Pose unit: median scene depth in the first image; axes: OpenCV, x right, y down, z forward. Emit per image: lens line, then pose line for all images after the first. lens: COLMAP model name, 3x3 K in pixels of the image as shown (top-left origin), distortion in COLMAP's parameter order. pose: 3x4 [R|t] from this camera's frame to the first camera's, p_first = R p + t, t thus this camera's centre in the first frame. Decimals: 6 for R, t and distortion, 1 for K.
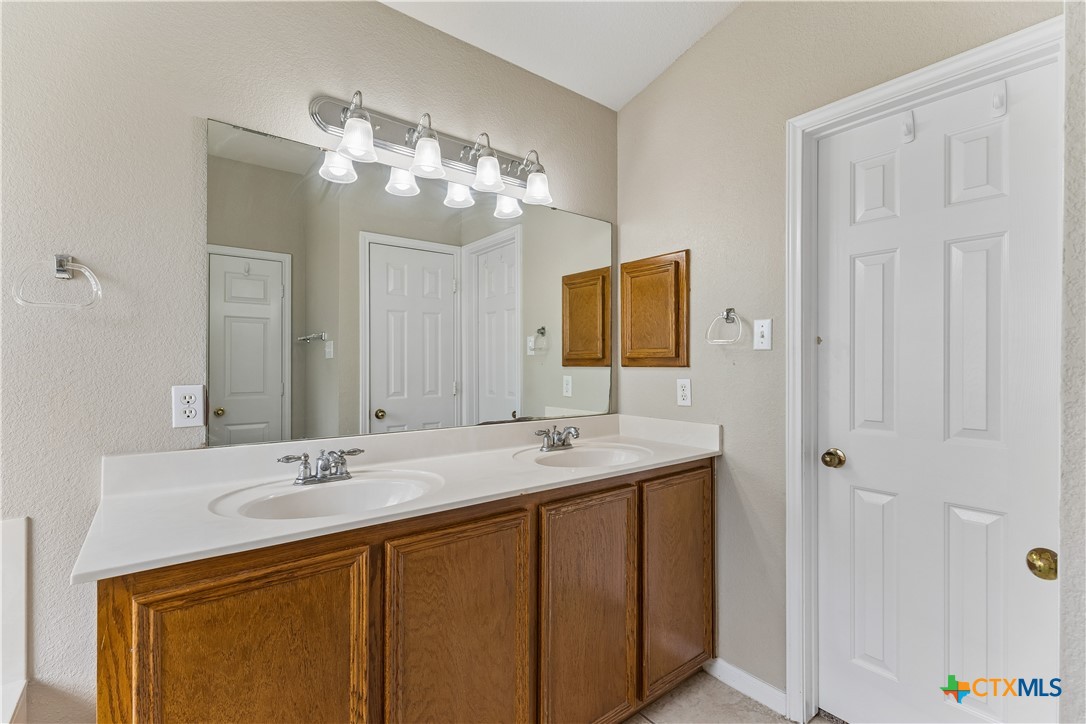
lens RADIAL K [[494.1, 0, 558.0], [0, 494.1, 362.9], [0, 0, 1]] dist [0.003084, 0.000320]
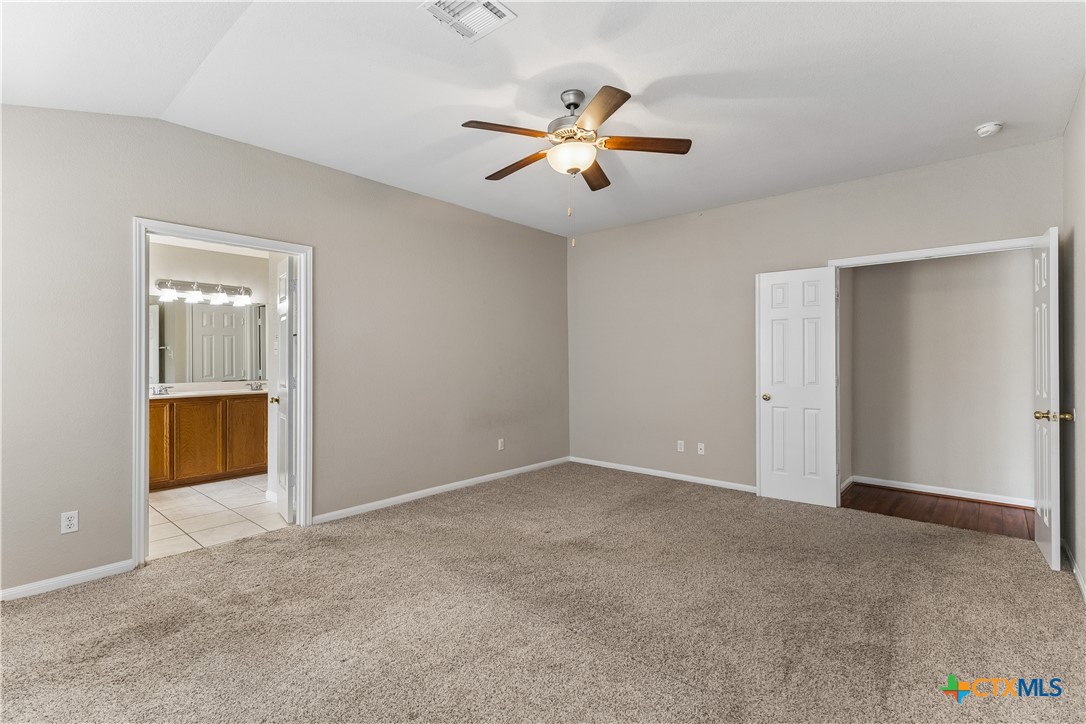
lens RADIAL K [[494.1, 0, 558.0], [0, 494.1, 362.9], [0, 0, 1]] dist [0.003084, 0.000320]
pose [[0.981168, -0.003384, 0.193124, 1.773761], [0.002526, 0.999986, 0.004689, 0.008027], [-0.193137, -0.004113, 0.981163, -3.265072]]
